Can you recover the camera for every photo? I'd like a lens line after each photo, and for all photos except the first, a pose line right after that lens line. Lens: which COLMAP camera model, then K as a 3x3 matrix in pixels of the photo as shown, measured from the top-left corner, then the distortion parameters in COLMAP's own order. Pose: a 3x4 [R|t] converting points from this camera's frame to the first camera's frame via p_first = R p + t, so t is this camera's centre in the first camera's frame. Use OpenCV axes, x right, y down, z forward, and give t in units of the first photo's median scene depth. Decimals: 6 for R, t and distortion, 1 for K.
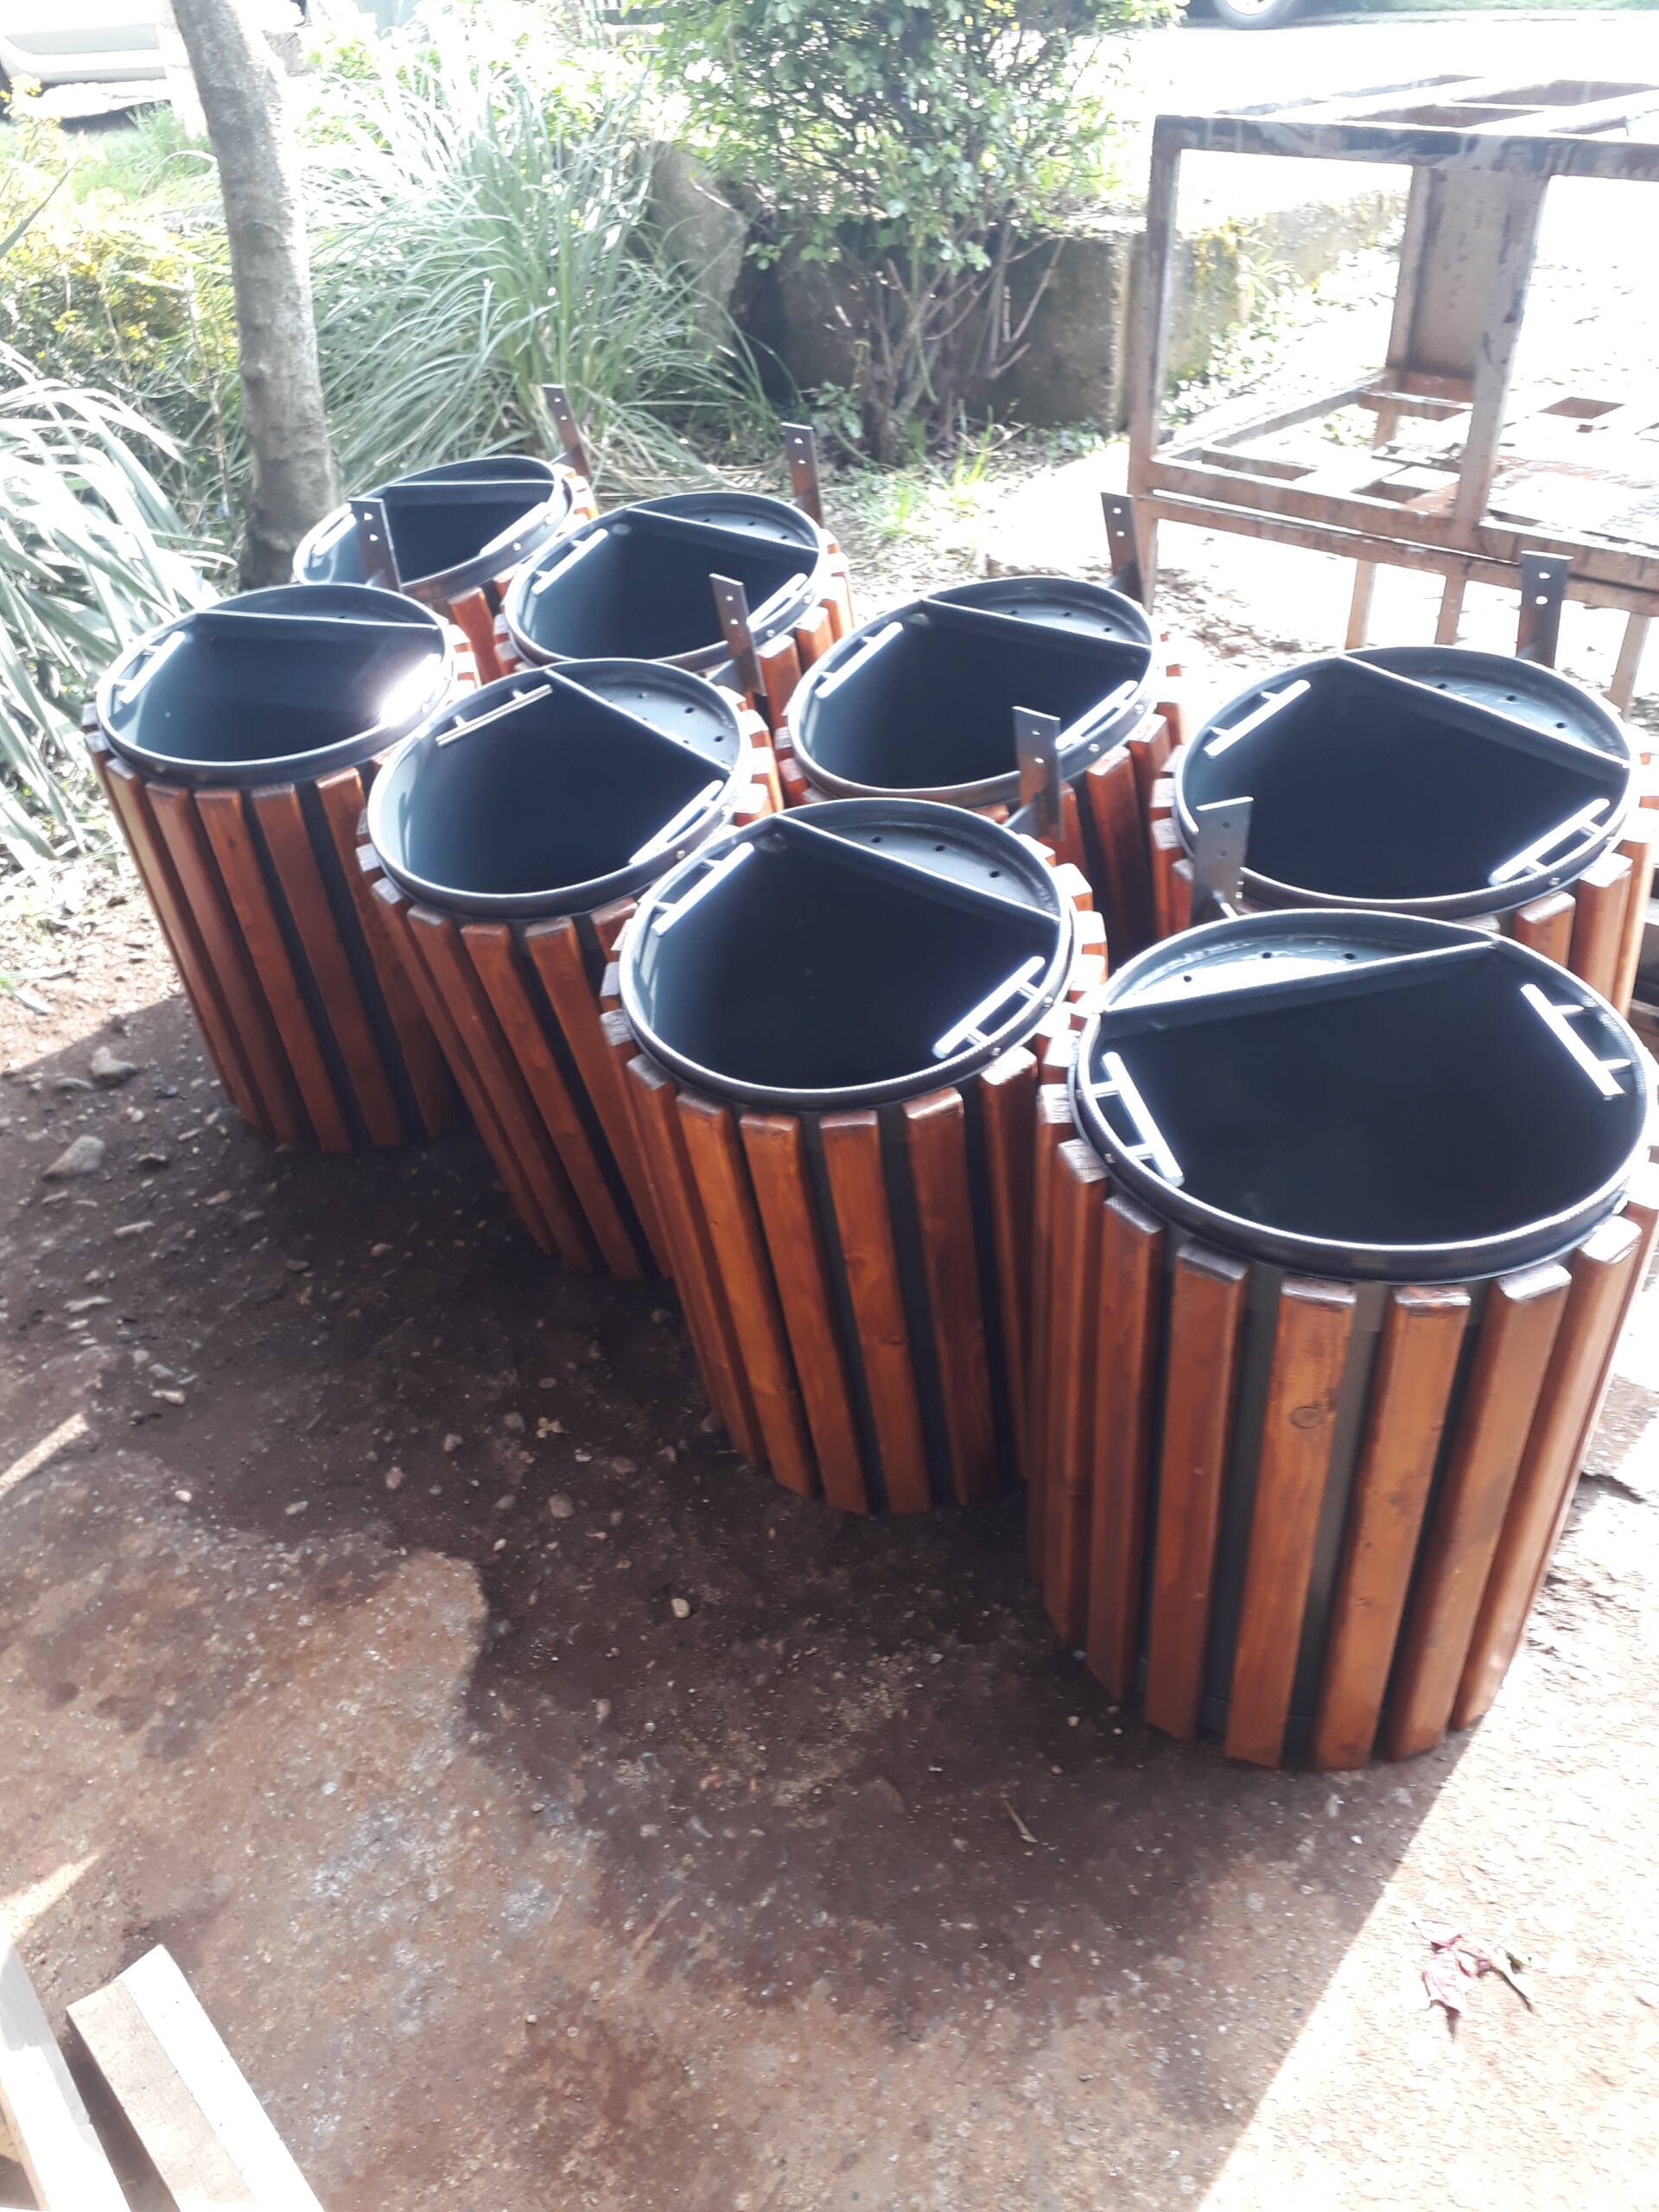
lens RADIAL K [[1779.6, 0, 829.5], [0, 1779.6, 1106.0], [0, 0, 1]] dist [0.006954, -0.010066]
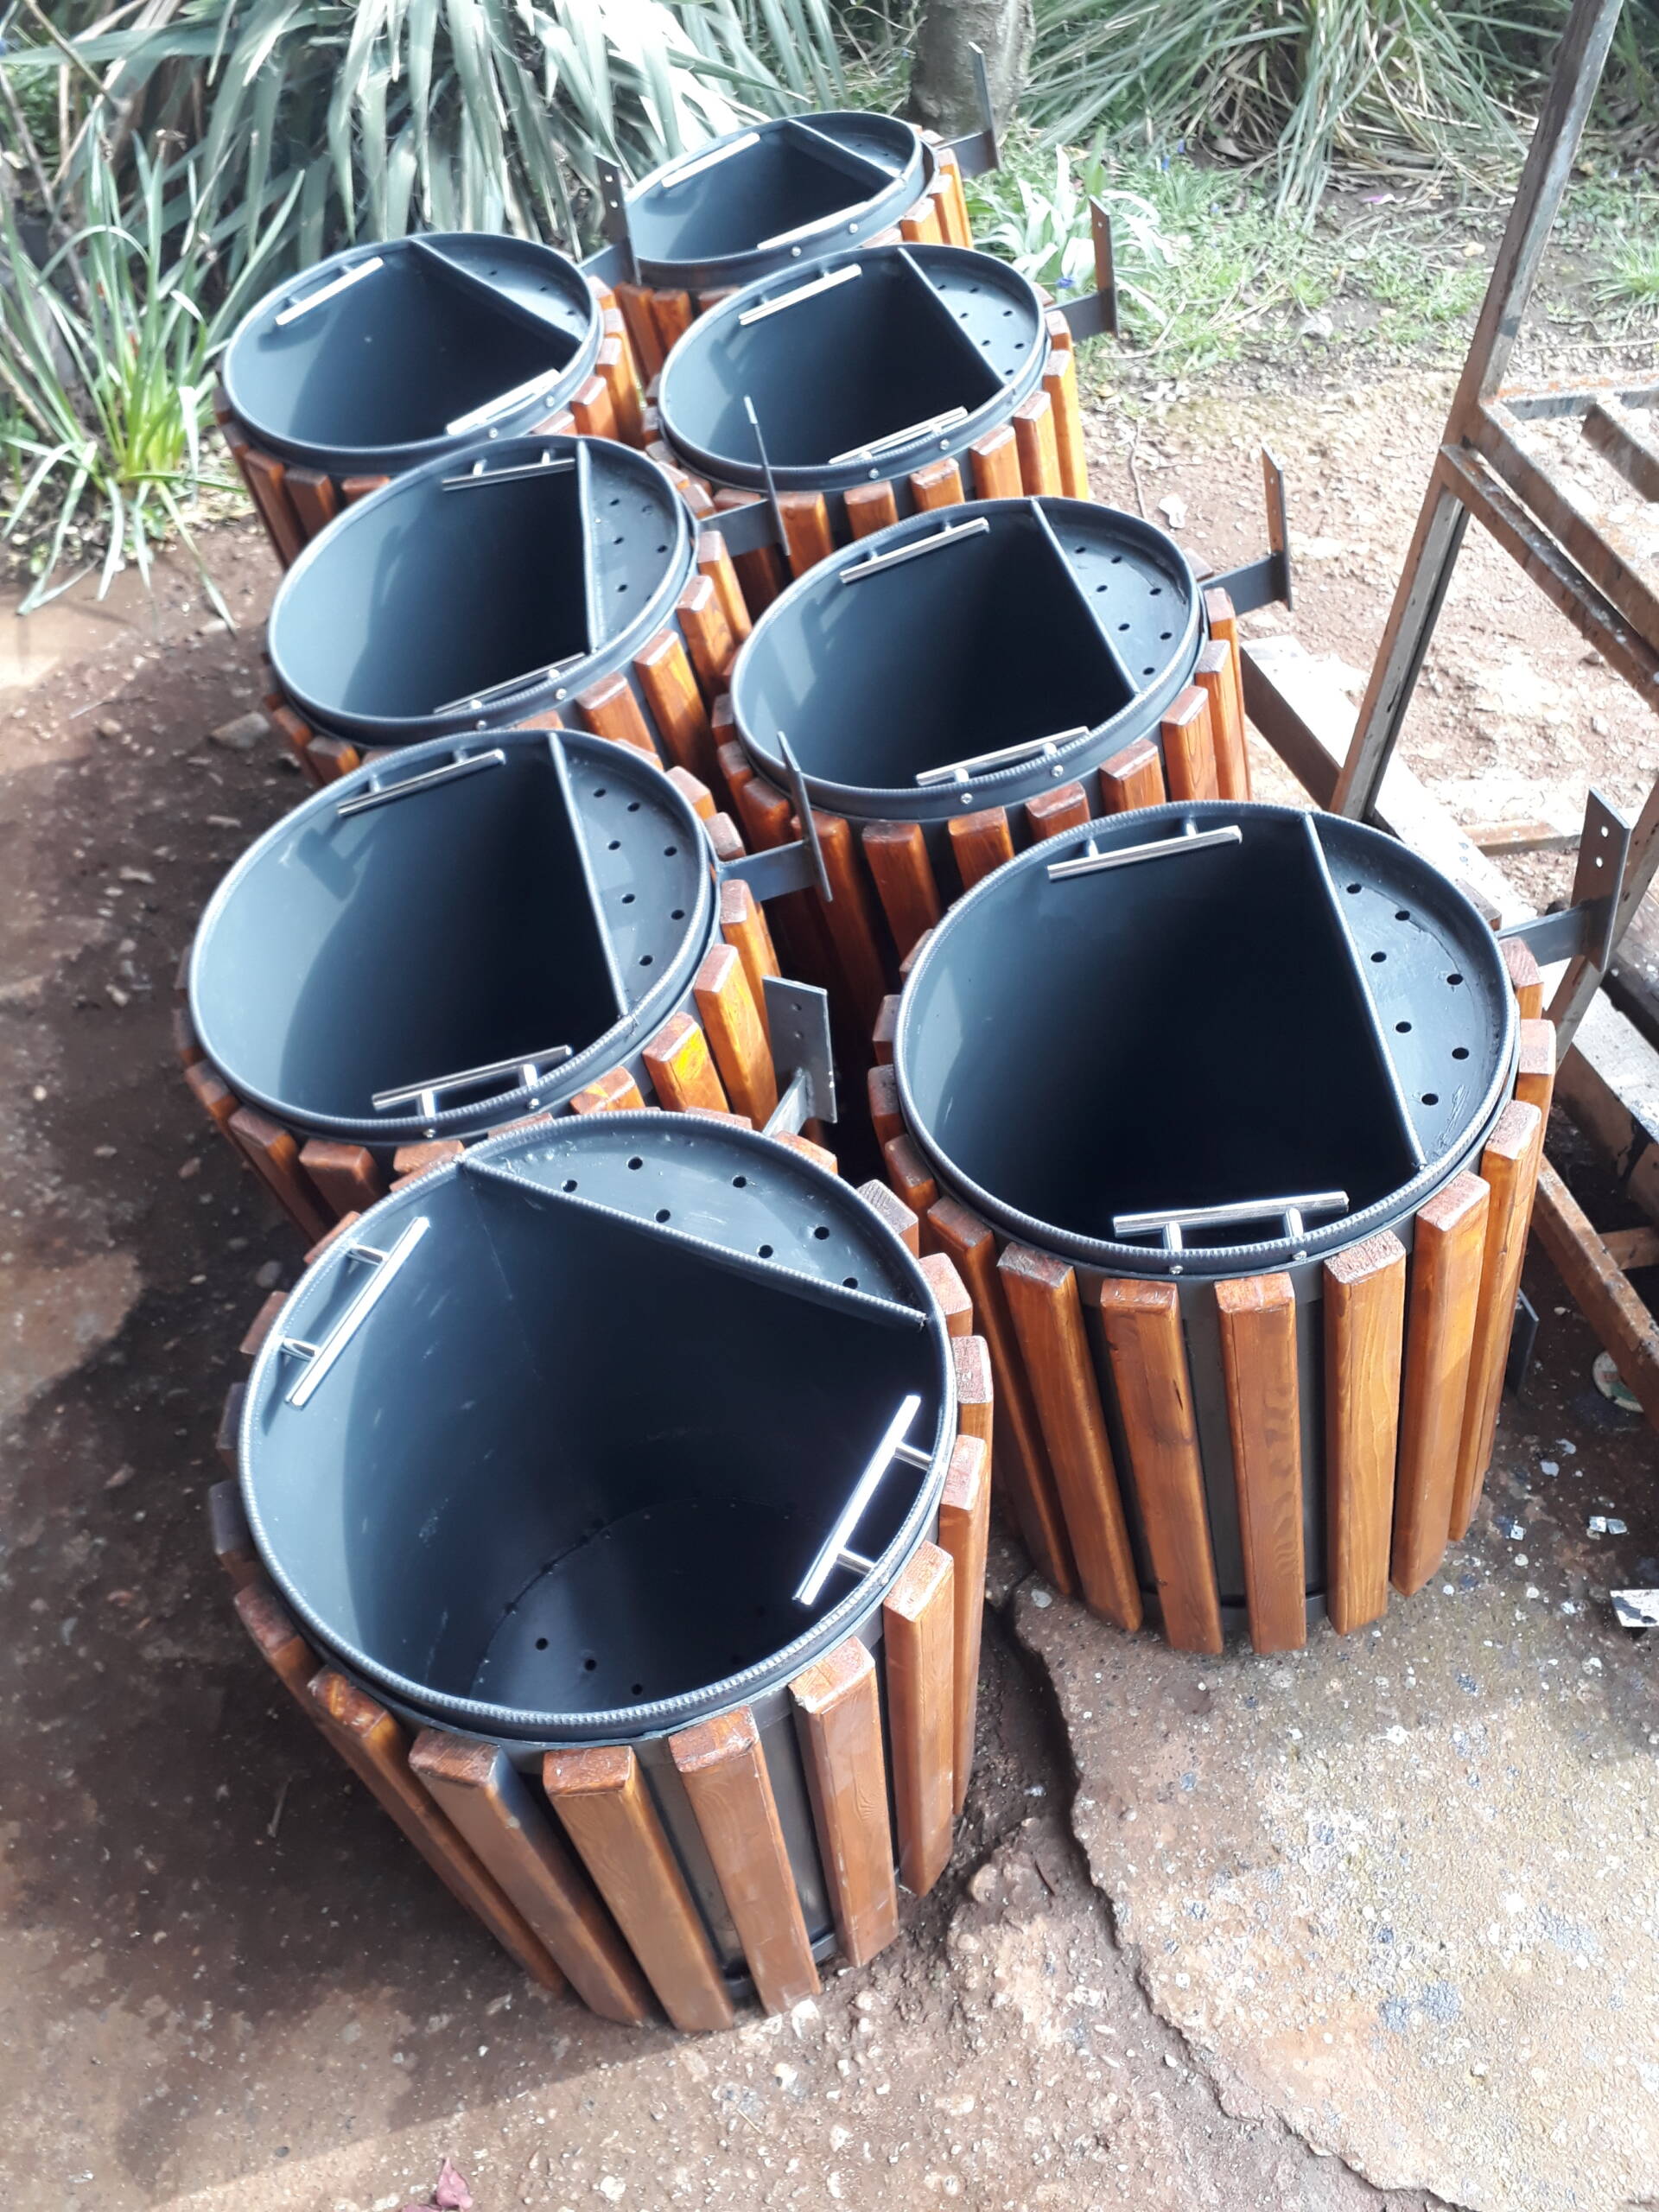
lens RADIAL K [[1779.6, 0, 829.5], [0, 1779.6, 1106.0], [0, 0, 1]] dist [0.006954, -0.010066]
pose [[0.809737, 0.462319, -0.361367, 0.511732], [-0.357189, 0.876940, 0.321548, -0.356824], [0.465555, -0.131293, 0.875226, 0.312145]]
